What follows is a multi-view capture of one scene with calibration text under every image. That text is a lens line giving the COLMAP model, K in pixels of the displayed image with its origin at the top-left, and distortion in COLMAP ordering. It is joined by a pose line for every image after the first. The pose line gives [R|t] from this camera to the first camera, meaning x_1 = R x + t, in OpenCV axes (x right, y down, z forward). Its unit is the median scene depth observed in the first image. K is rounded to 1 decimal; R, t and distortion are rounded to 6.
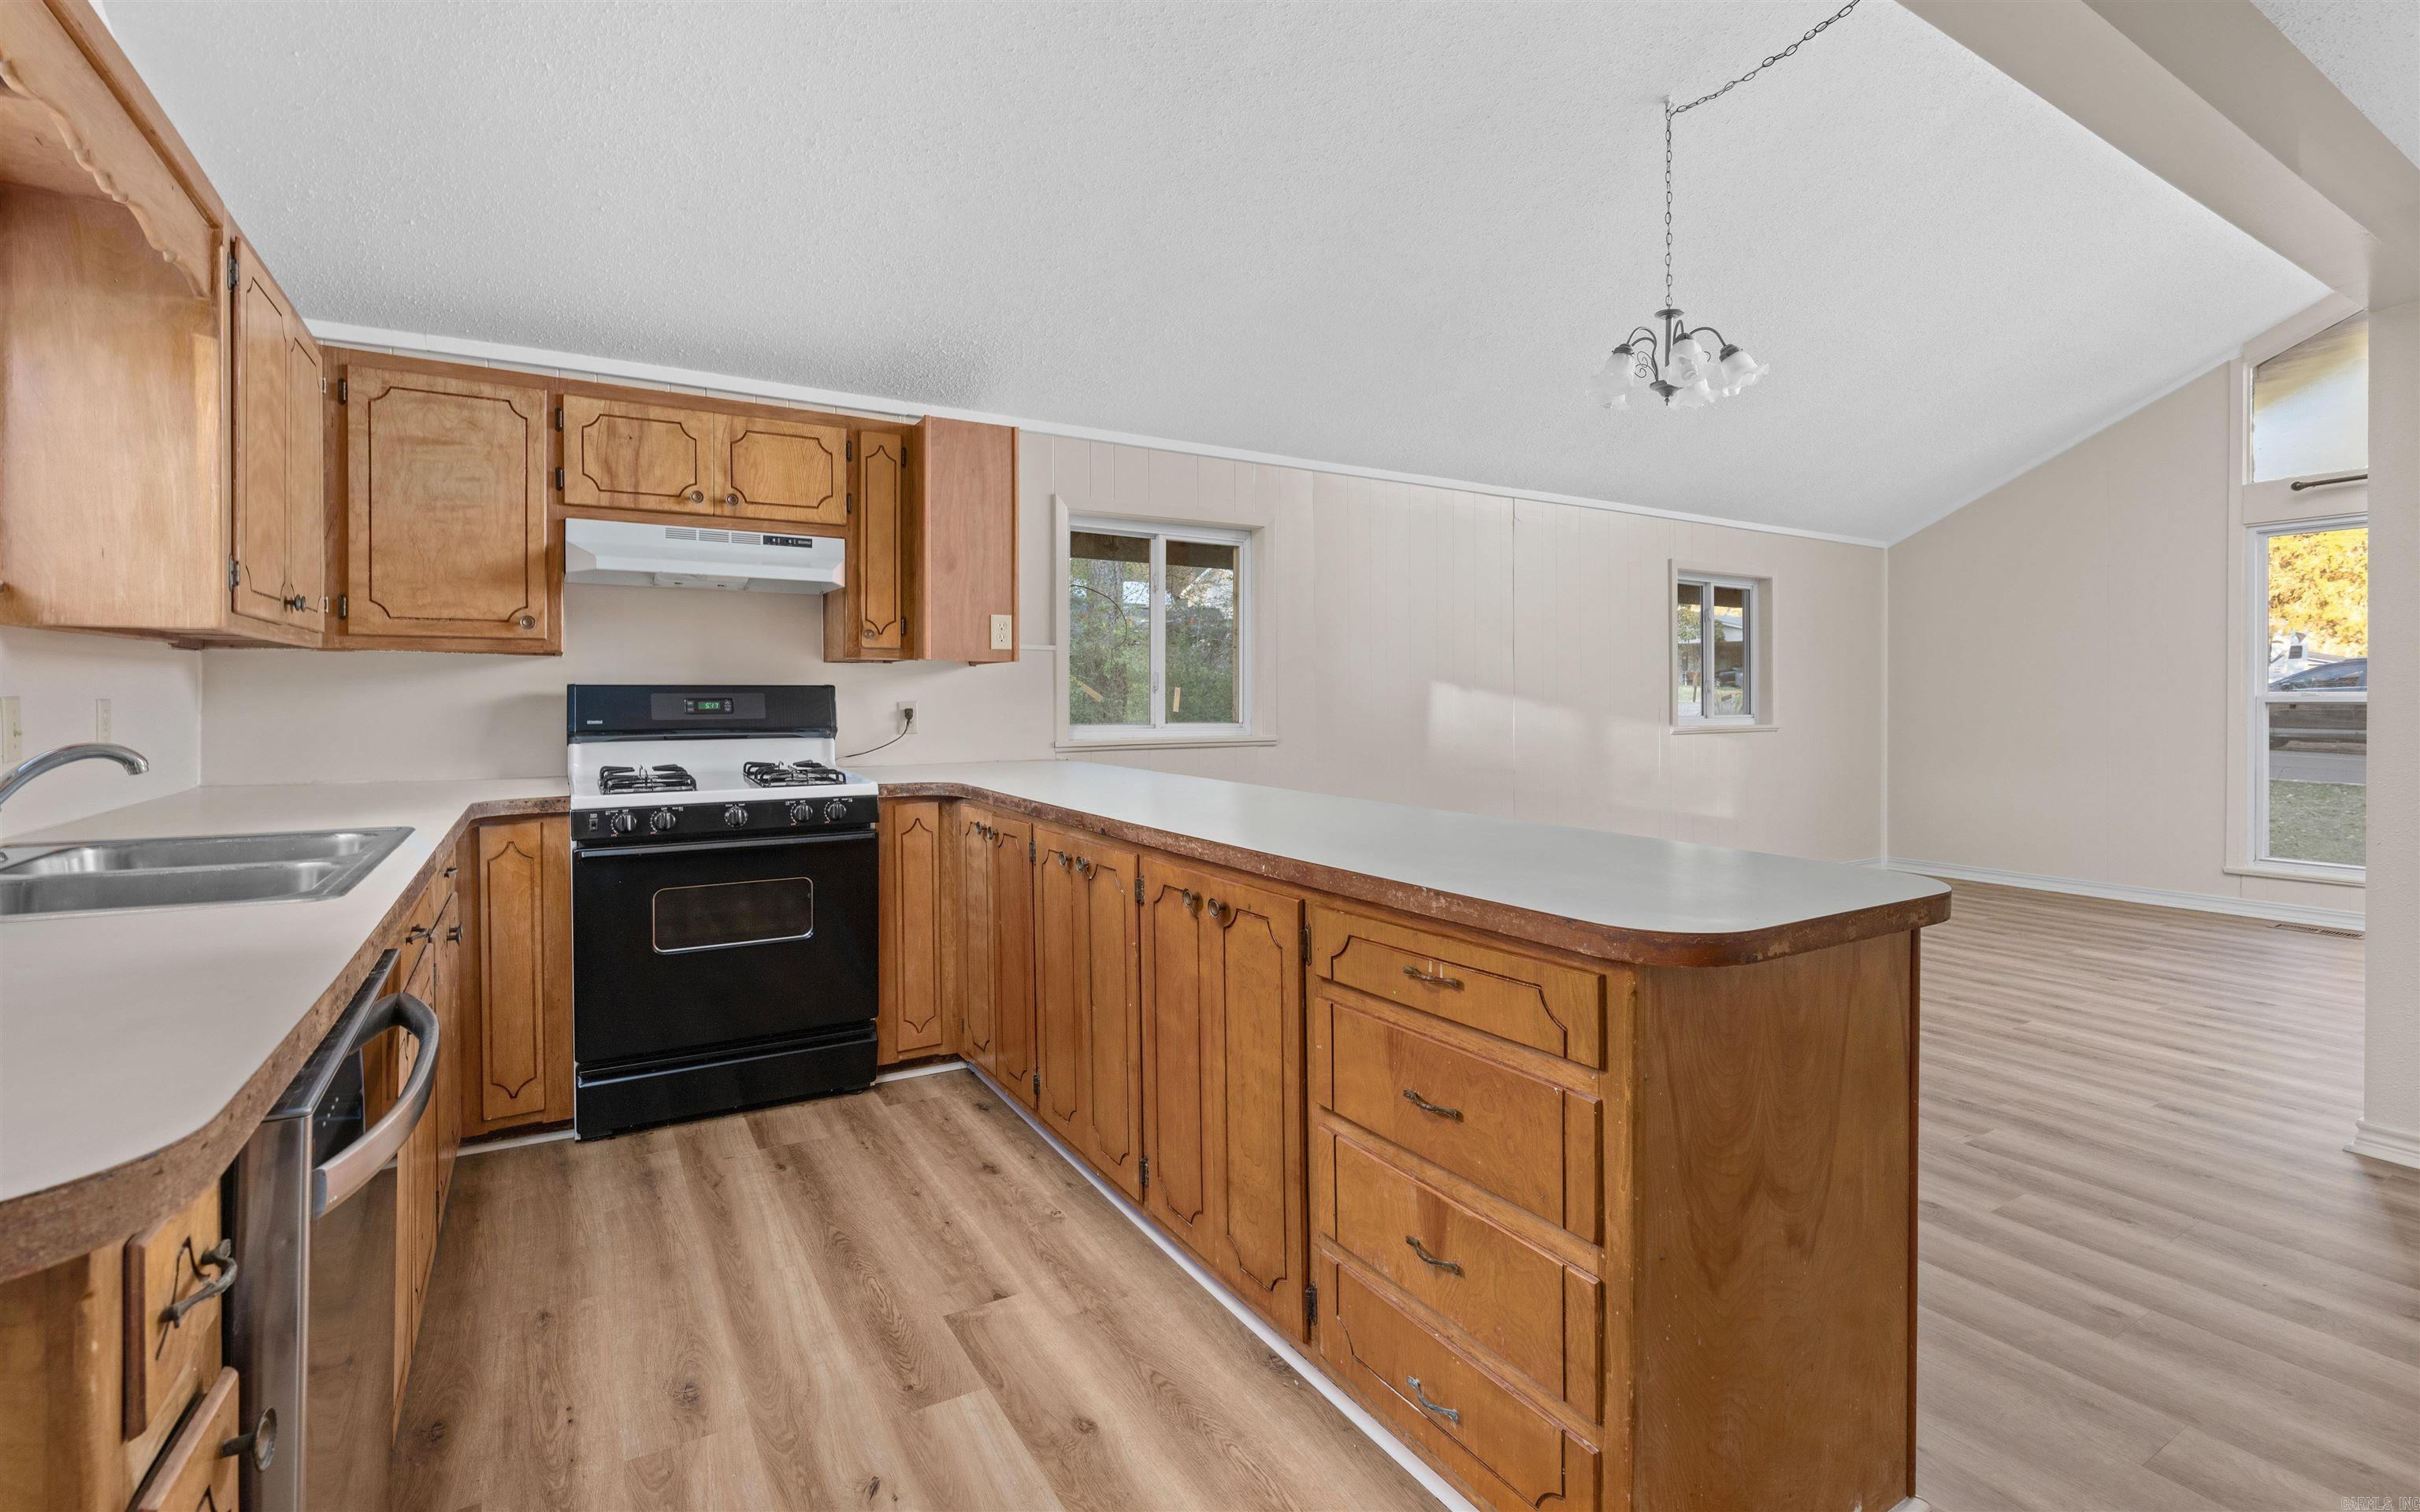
lens RADIAL K [[1098.6, 0, 1188.7], [0, 1098.6, 706.5], [0, 0, 1]] dist [-0.015558, 0.005731]
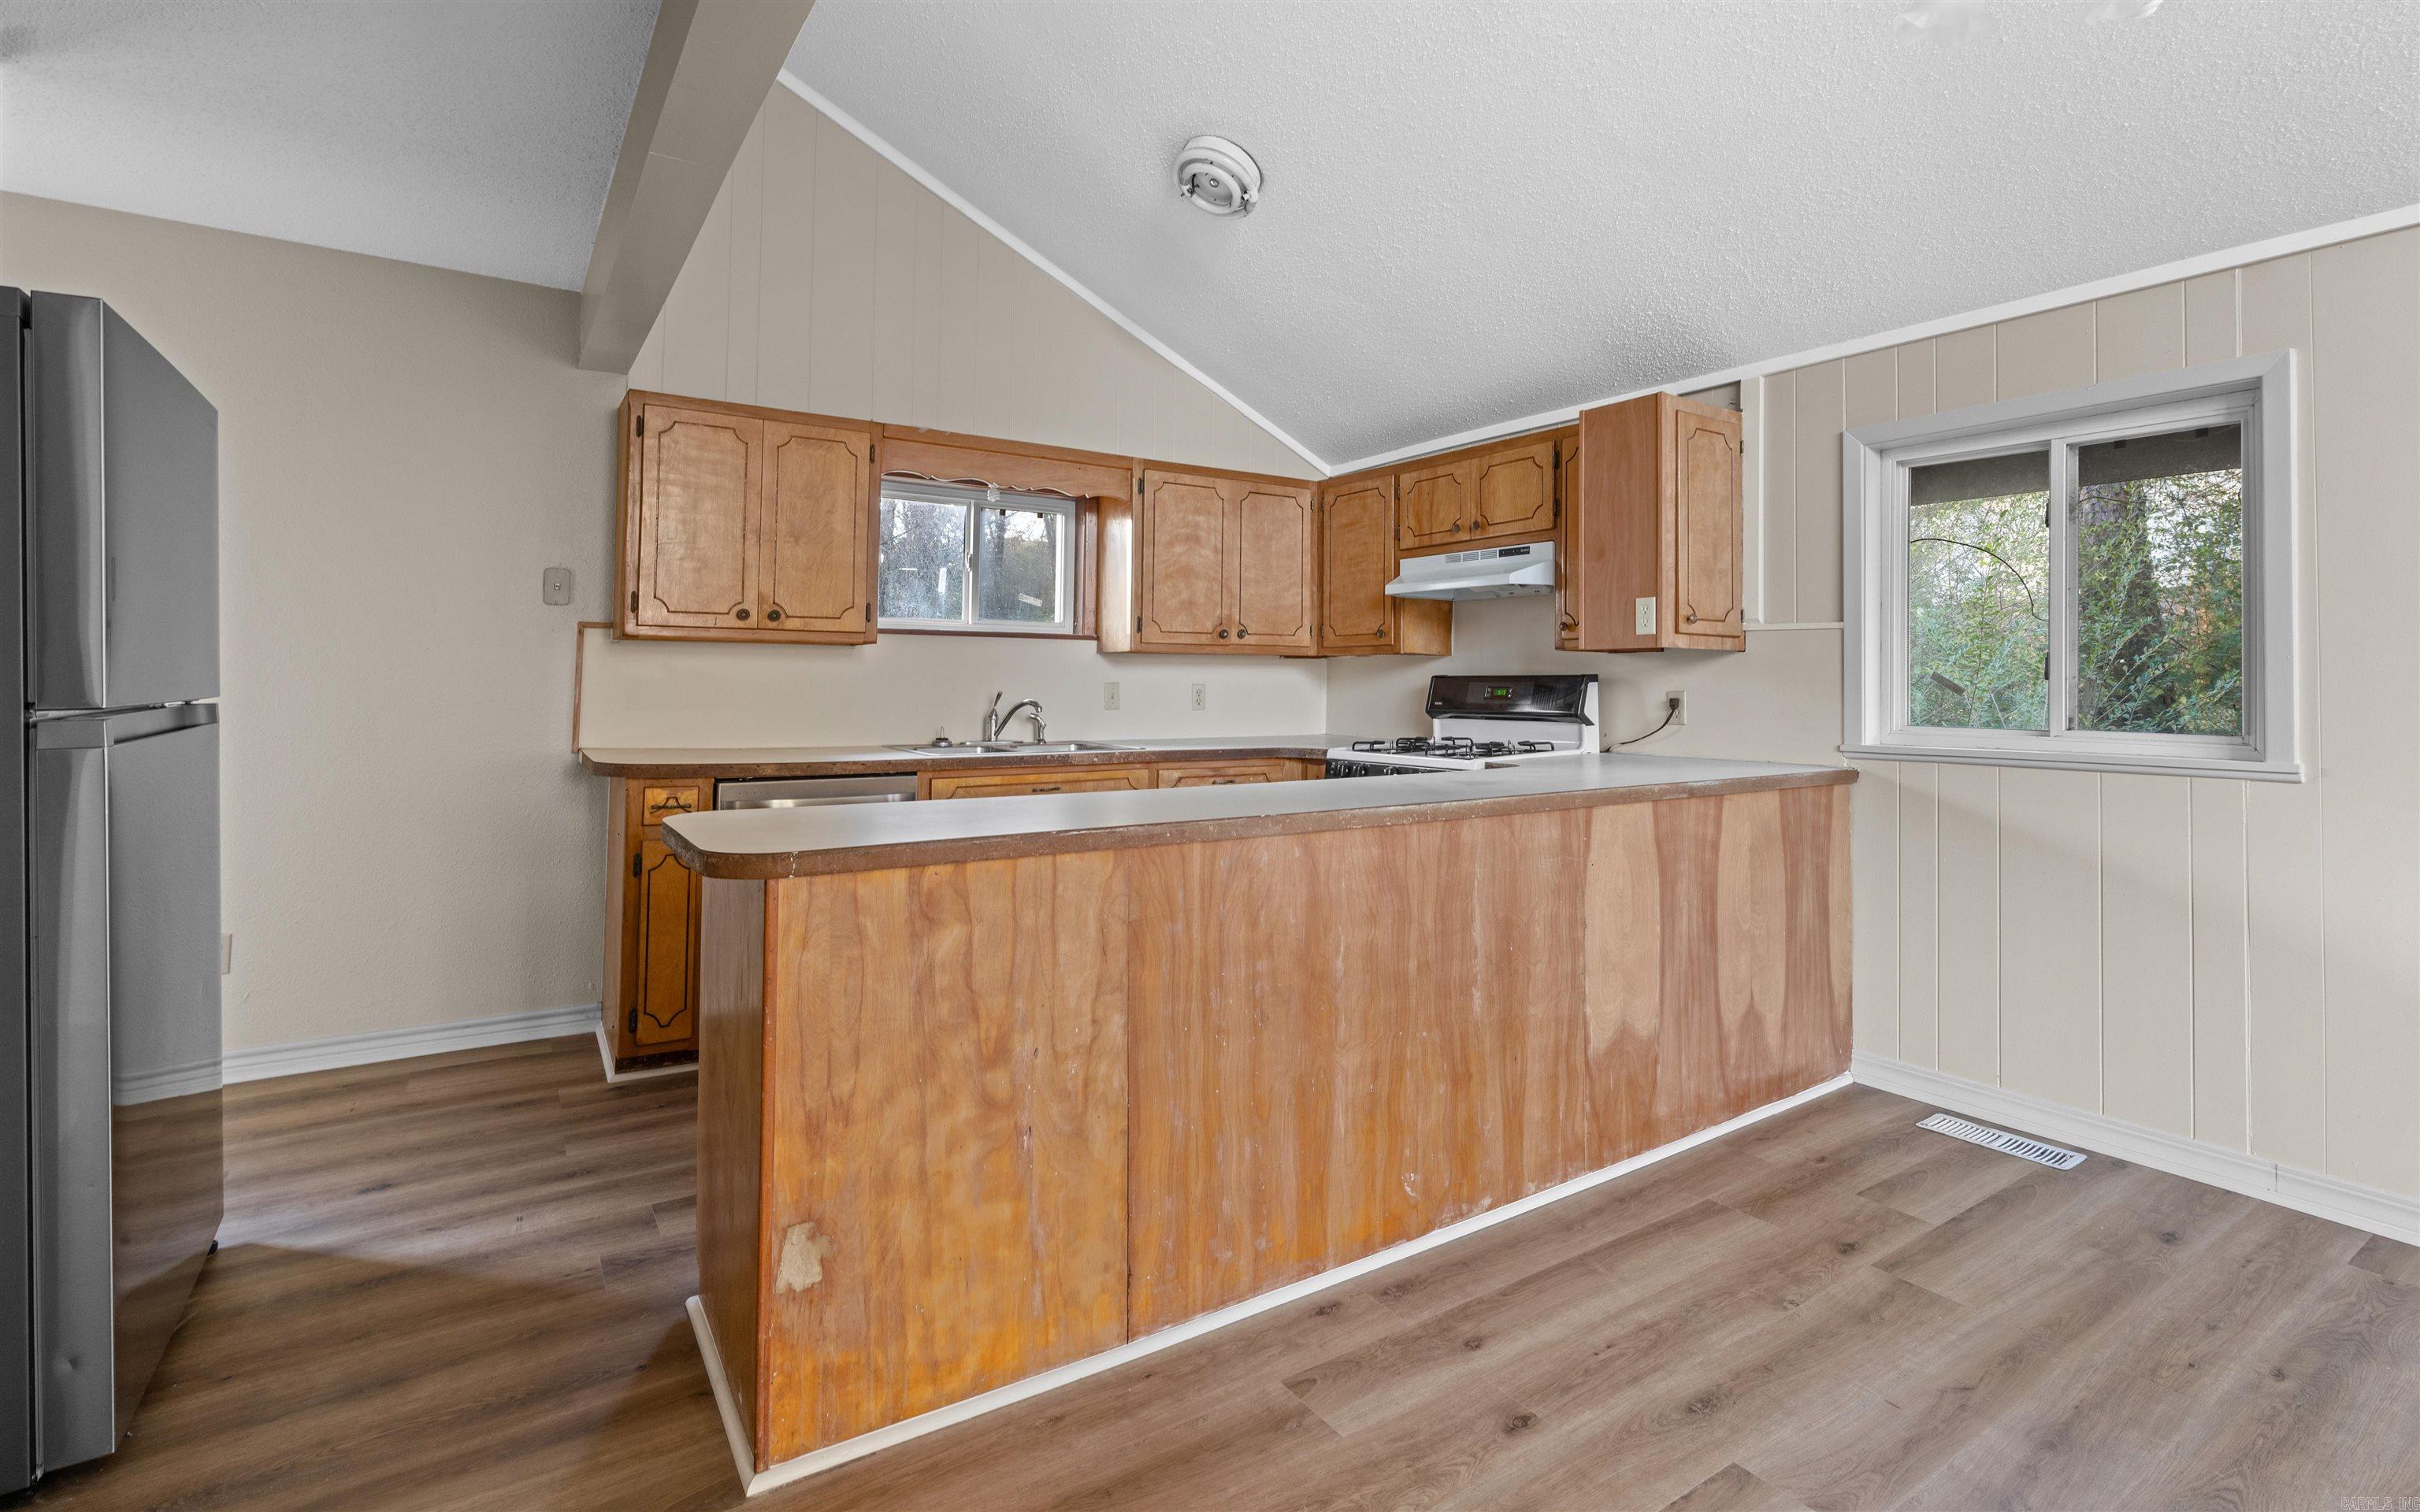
lens RADIAL K [[1098.6, 0, 1211.6], [0, 1098.6, 679.5], [0, 0, 1]] dist [-0.015558, 0.005731]
pose [[0.056170, -0.002905, -0.998417, 0.872427], [-0.015888, 0.999867, -0.003803, -0.005898], [0.998295, 0.016076, 0.056116, 0.687401]]
